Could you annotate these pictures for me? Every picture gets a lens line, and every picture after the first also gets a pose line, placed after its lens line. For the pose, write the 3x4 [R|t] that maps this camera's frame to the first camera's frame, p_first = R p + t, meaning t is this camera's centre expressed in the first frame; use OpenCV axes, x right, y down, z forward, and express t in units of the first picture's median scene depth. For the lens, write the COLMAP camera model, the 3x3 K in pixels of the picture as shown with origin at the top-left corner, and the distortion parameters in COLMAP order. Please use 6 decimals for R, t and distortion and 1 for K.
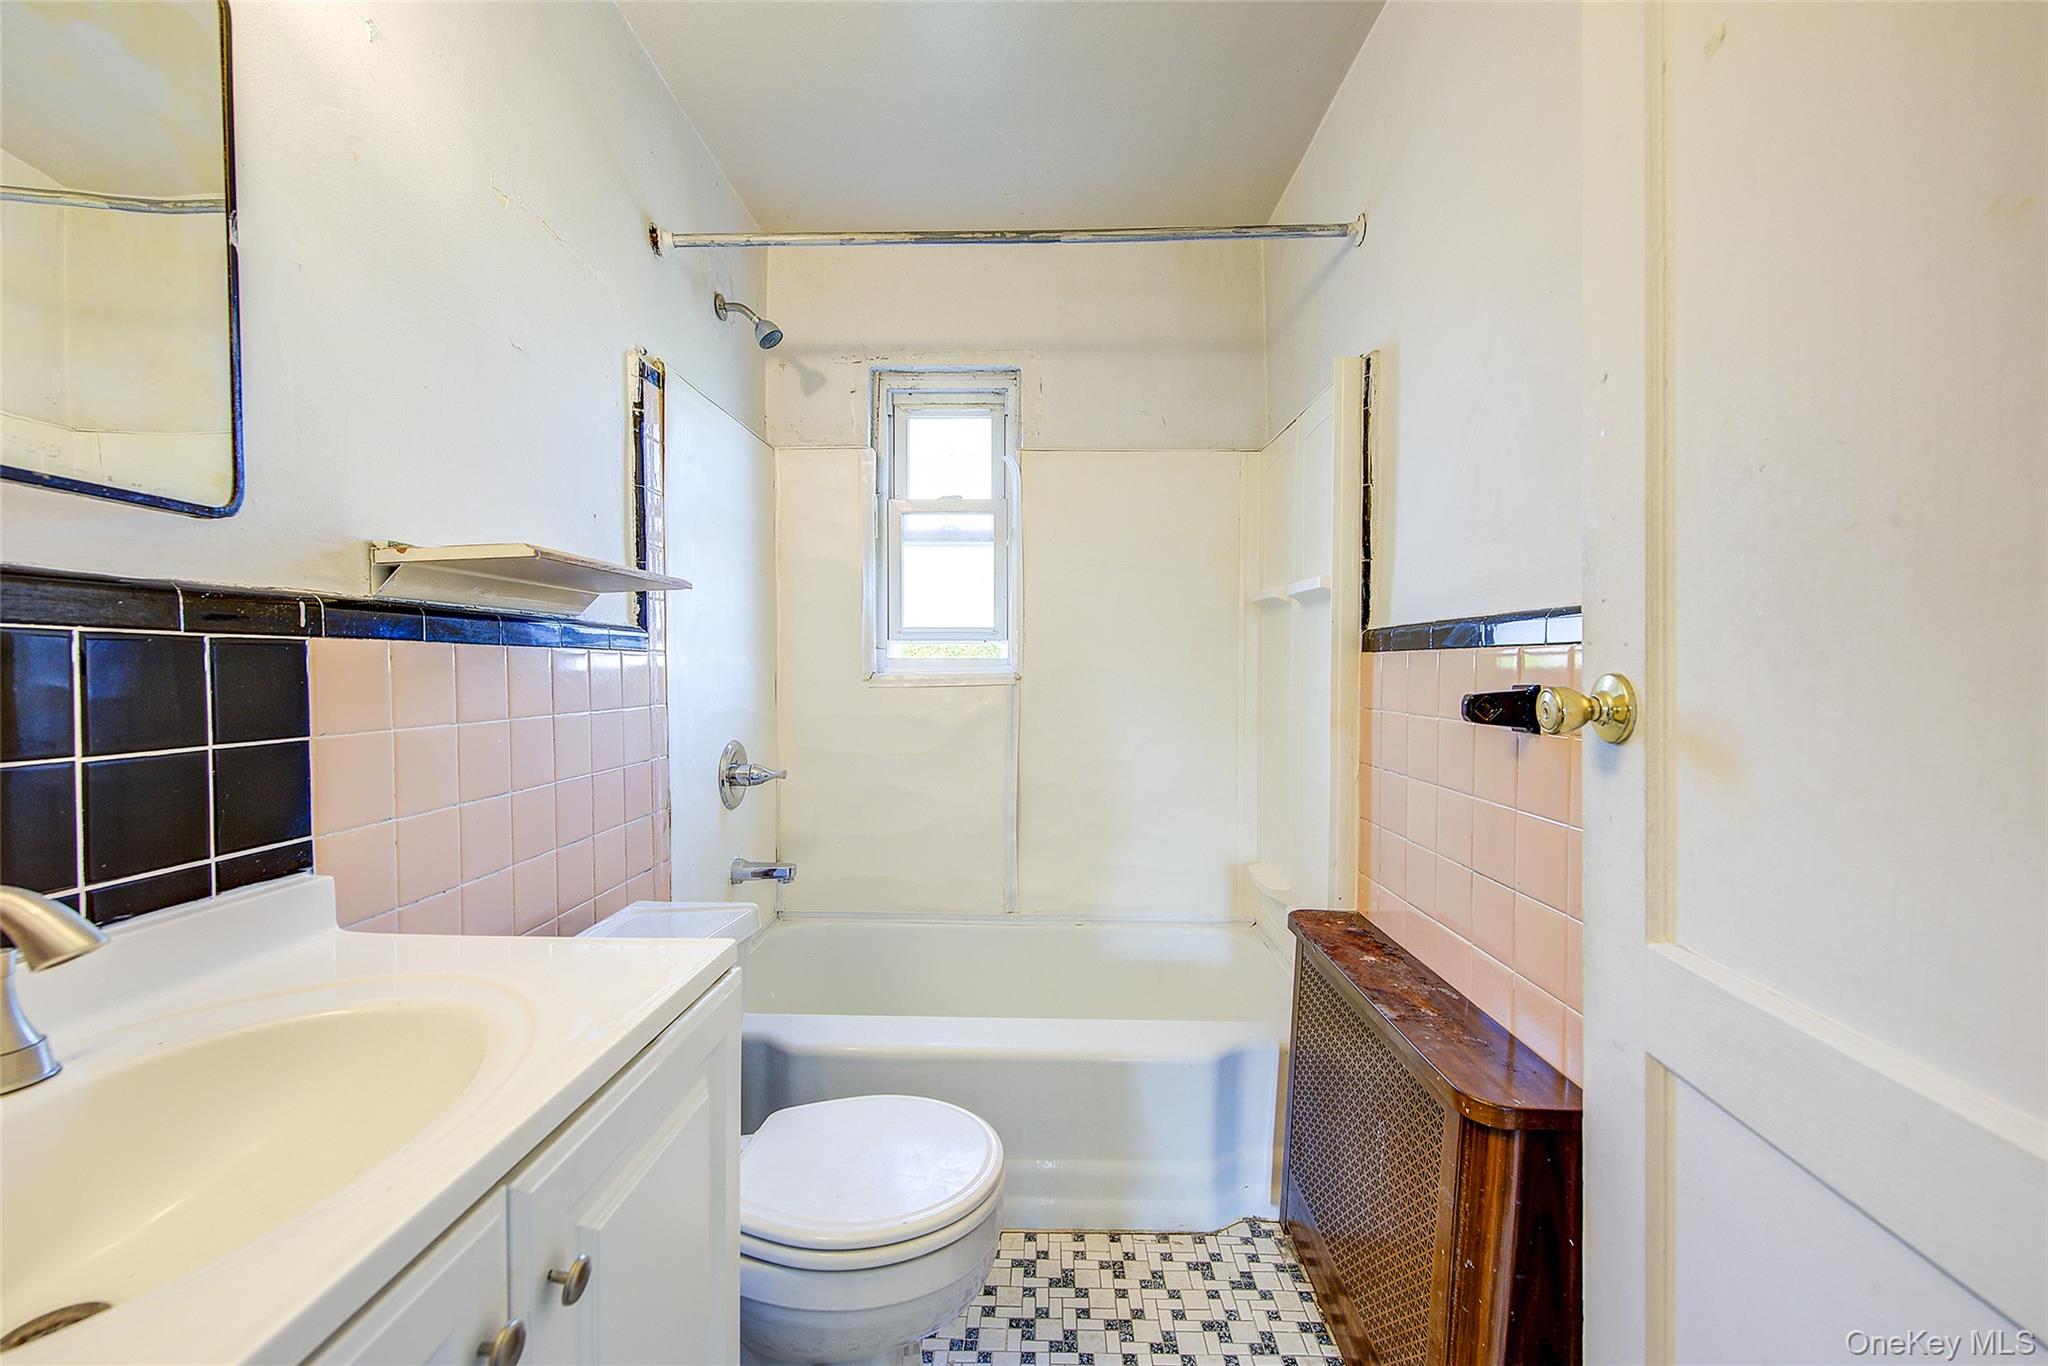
lens RADIAL K [[817.8, 0, 1026.3], [0, 817.8, 680.4], [0, 0, 1]] dist [0.000949, -0.003767]
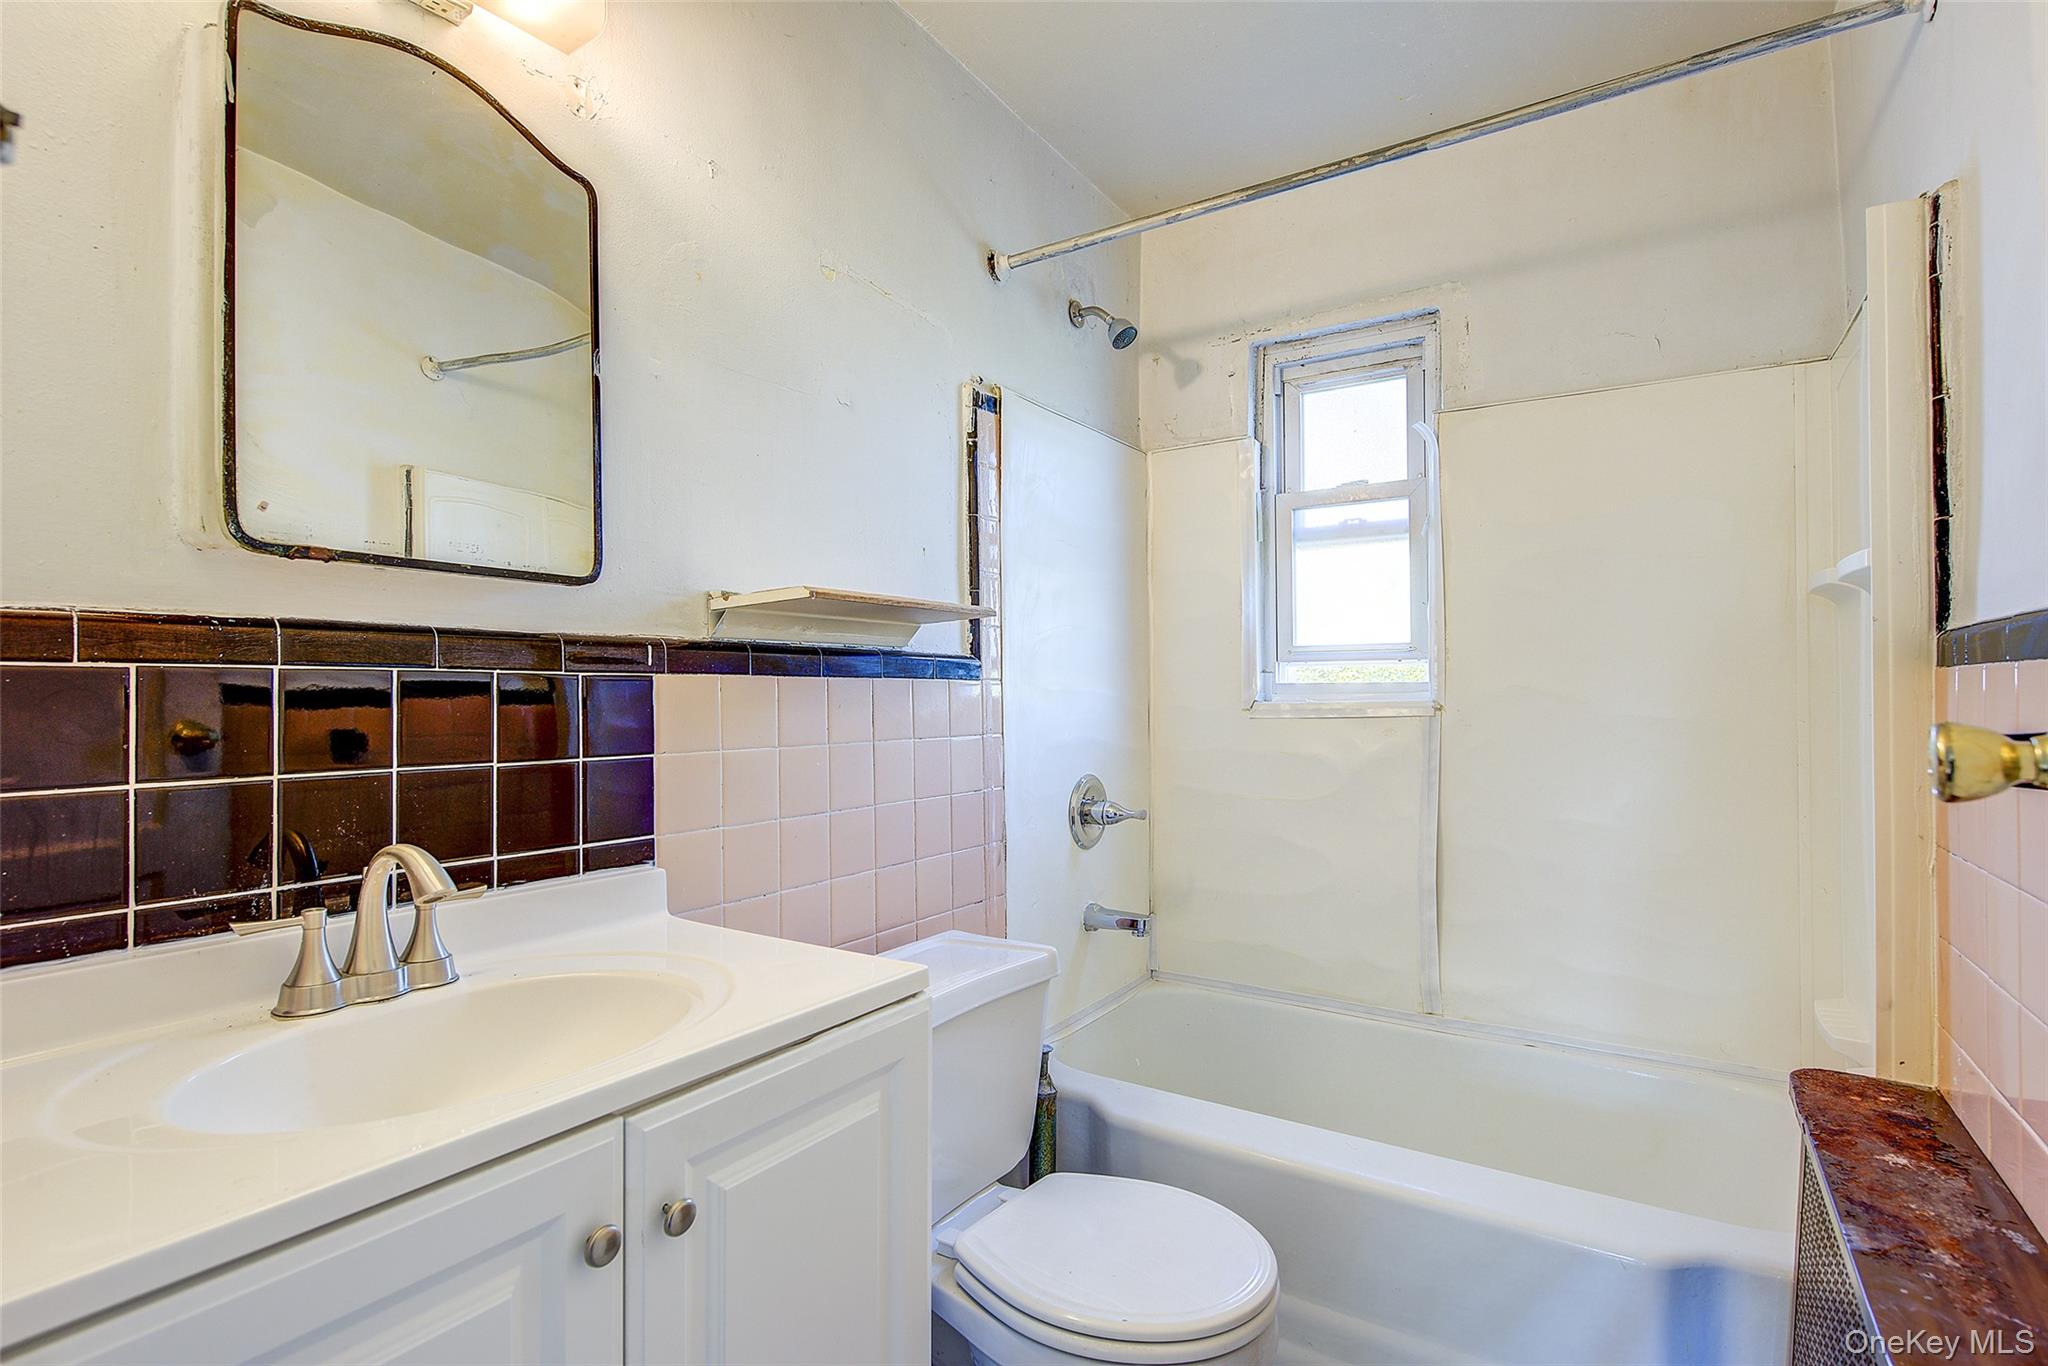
lens RADIAL K [[987.0, 0, 1024.0], [0, 987.0, 683.0], [0, 0, 1]] dist [-0.001263, -0.005617]
pose [[0.853814, -0.011196, -0.520458, 0.201453], [-0.003039, 0.999644, -0.026491, -0.000496], [0.520570, 0.024200, 0.853476, 0.007997]]
